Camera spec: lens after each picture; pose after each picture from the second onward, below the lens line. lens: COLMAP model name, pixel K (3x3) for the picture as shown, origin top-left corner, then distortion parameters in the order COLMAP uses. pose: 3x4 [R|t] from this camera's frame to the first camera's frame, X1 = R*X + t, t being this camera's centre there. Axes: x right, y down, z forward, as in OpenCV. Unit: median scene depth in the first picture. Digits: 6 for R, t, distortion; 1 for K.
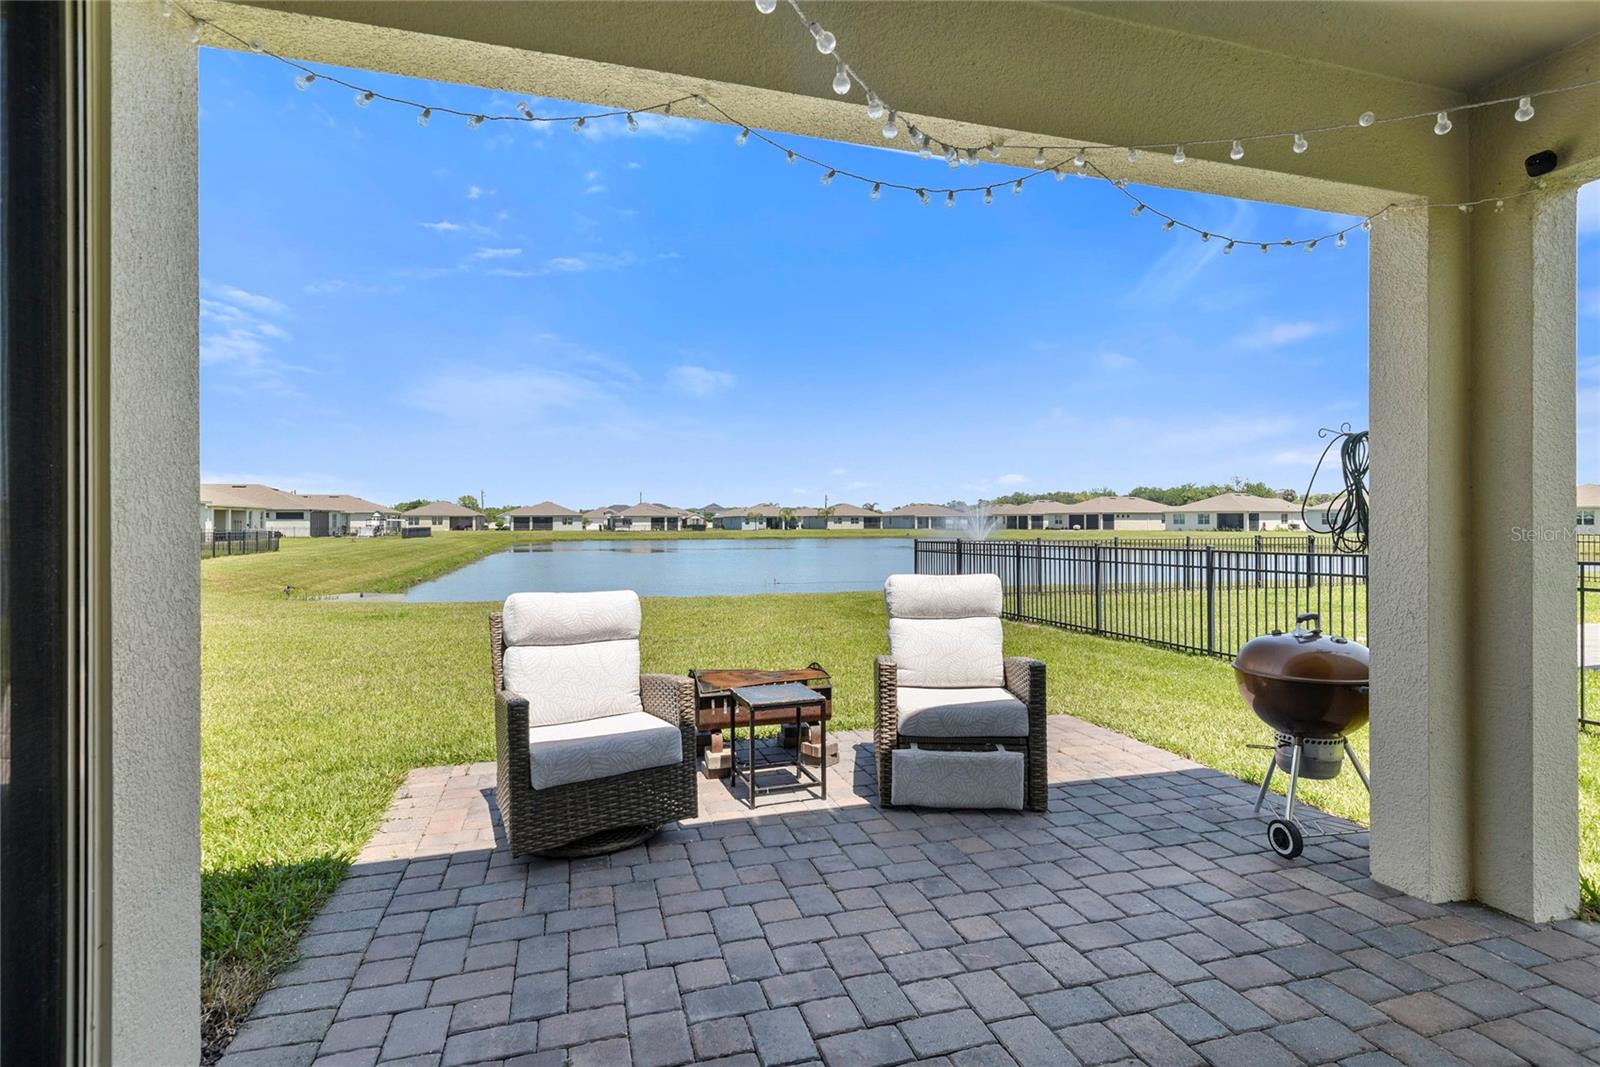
lens RADIAL K [[800.6, 0, 834.6], [0, 800.6, 527.0], [0, 0, 1]] dist [0.024976, -0.000088]
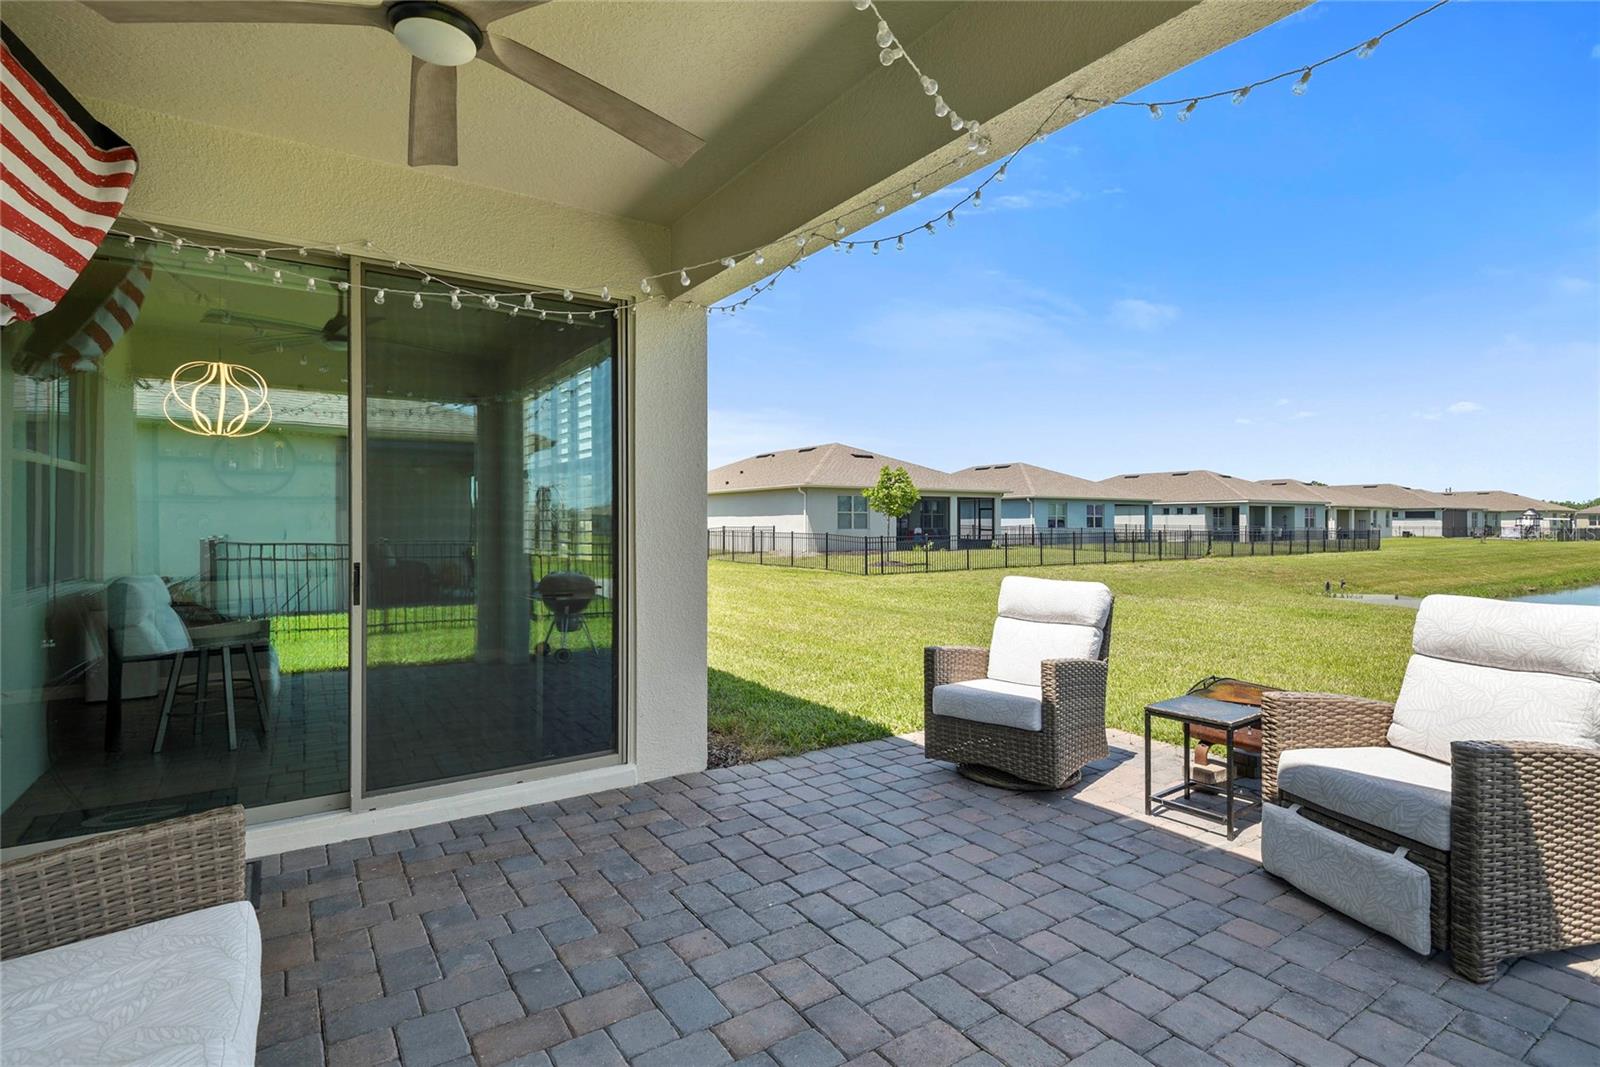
lens RADIAL K [[792.5, 0, 801.3], [0, 792.5, 526.4], [0, 0, 1]] dist [0.017318, -0.000650]
pose [[0.284059, 0.006696, -0.958784, 0.739787], [-0.006431, 0.999966, 0.005078, -0.002722], [0.958785, 0.004723, 0.284092, 0.329769]]
